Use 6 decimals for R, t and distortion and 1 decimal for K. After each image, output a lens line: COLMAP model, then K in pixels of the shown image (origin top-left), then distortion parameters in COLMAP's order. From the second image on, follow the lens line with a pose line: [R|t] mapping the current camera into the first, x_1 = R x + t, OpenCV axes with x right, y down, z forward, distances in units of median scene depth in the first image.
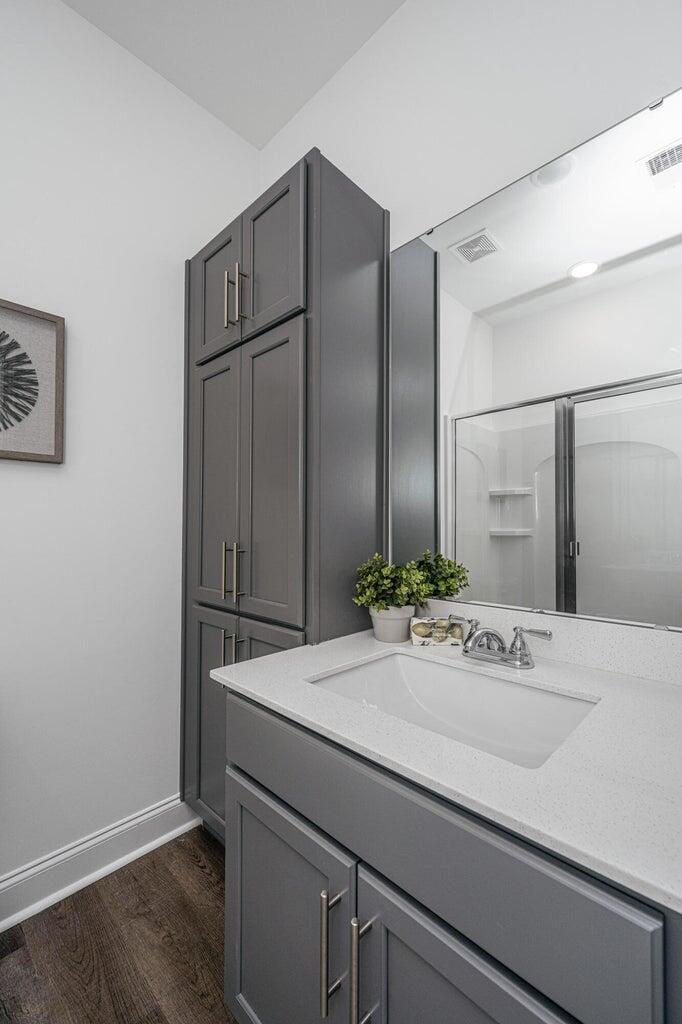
lens RADIAL K [[416.9, 0, 342.9], [0, 416.9, 516.1], [0, 0, 1]] dist [-0.000621, -0.000001]
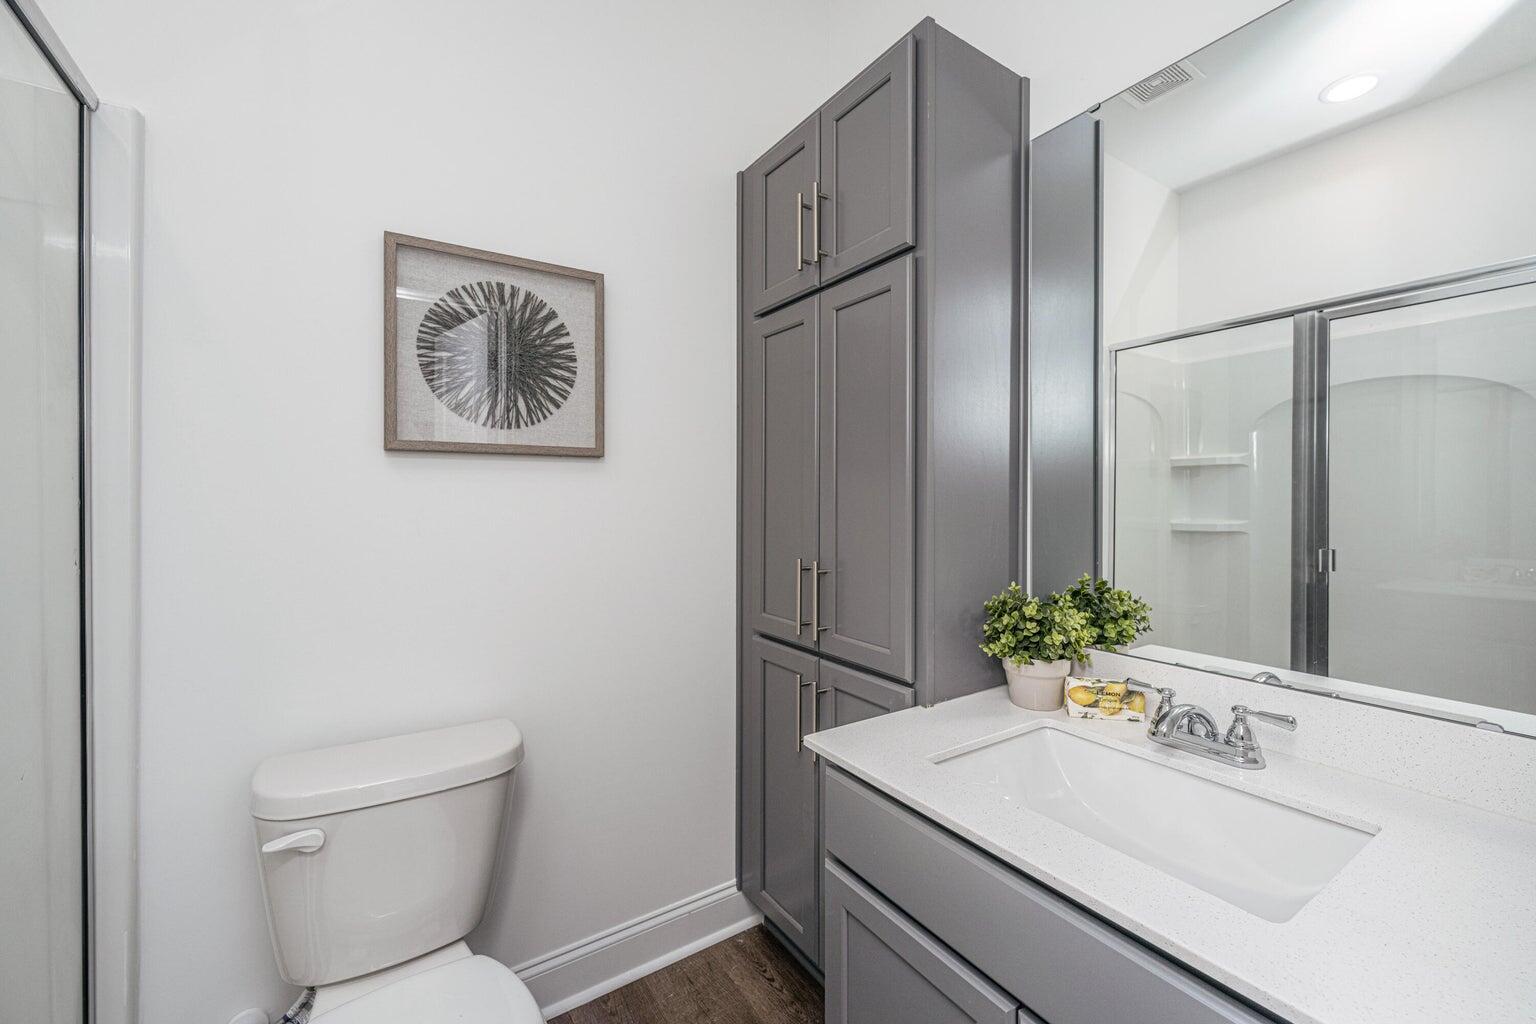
lens RADIAL K [[625.4, 0, 790.2], [0, 625.4, 490.4], [0, 0, 1]] dist [-0.000621, -0.000001]
pose [[0.980693, 0.004988, -0.195488, -0.084252], [-0.001668, 0.999852, 0.017143, -0.084871], [0.195544, -0.016486, 0.980556, -0.116254]]
